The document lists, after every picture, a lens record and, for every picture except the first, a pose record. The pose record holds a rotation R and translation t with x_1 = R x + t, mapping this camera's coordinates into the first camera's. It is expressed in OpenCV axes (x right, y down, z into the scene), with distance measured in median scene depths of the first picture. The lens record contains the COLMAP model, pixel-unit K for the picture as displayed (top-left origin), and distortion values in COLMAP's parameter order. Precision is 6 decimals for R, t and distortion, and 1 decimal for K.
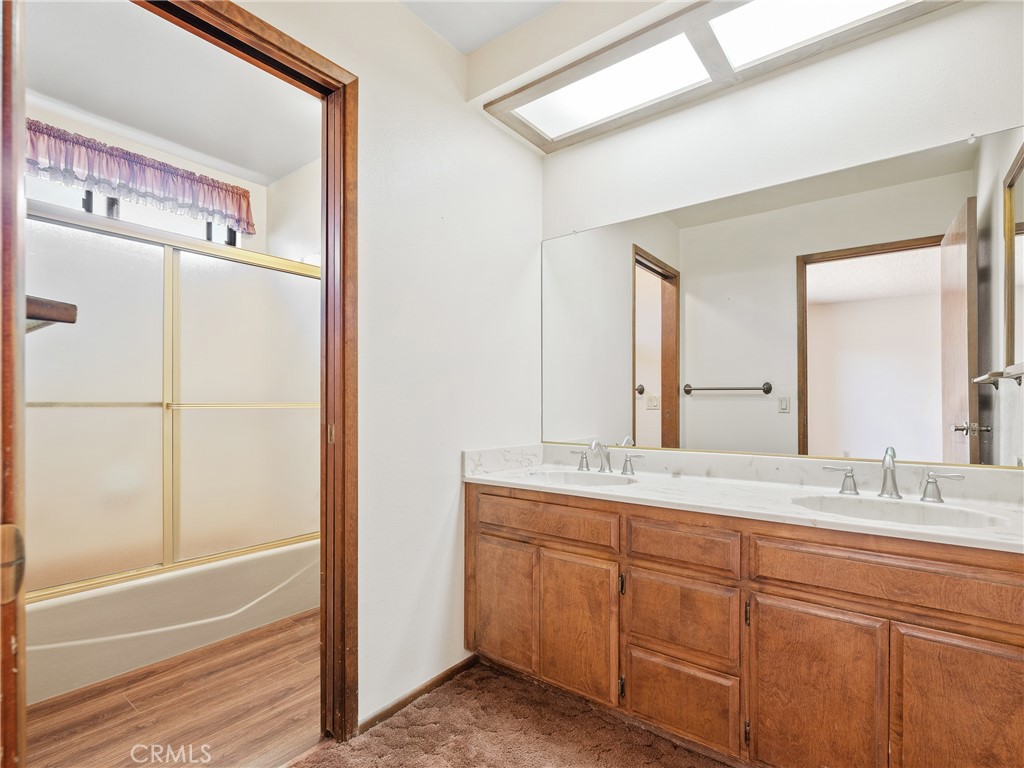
lens RADIAL K [[512.1, 0, 508.4], [0, 512.1, 398.7], [0, 0, 1]] dist [-0.002025, -0.000794]
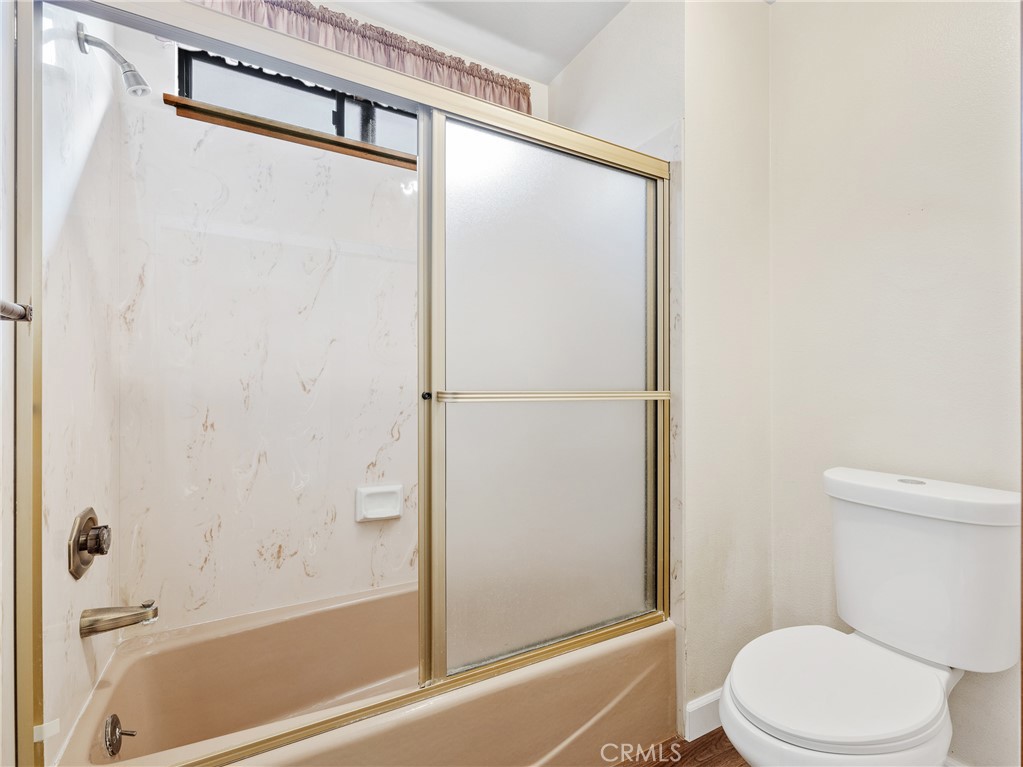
lens RADIAL K [[472.1, 0, 511.5], [0, 472.1, 383.5], [0, 0, 1]] dist [0.001645, 0.000446]
pose [[0.923506, -0.000652, -0.383583, -0.334187], [-0.001310, 0.999987, -0.004854, 0.001629], [0.383582, 0.004985, 0.923493, 0.470550]]
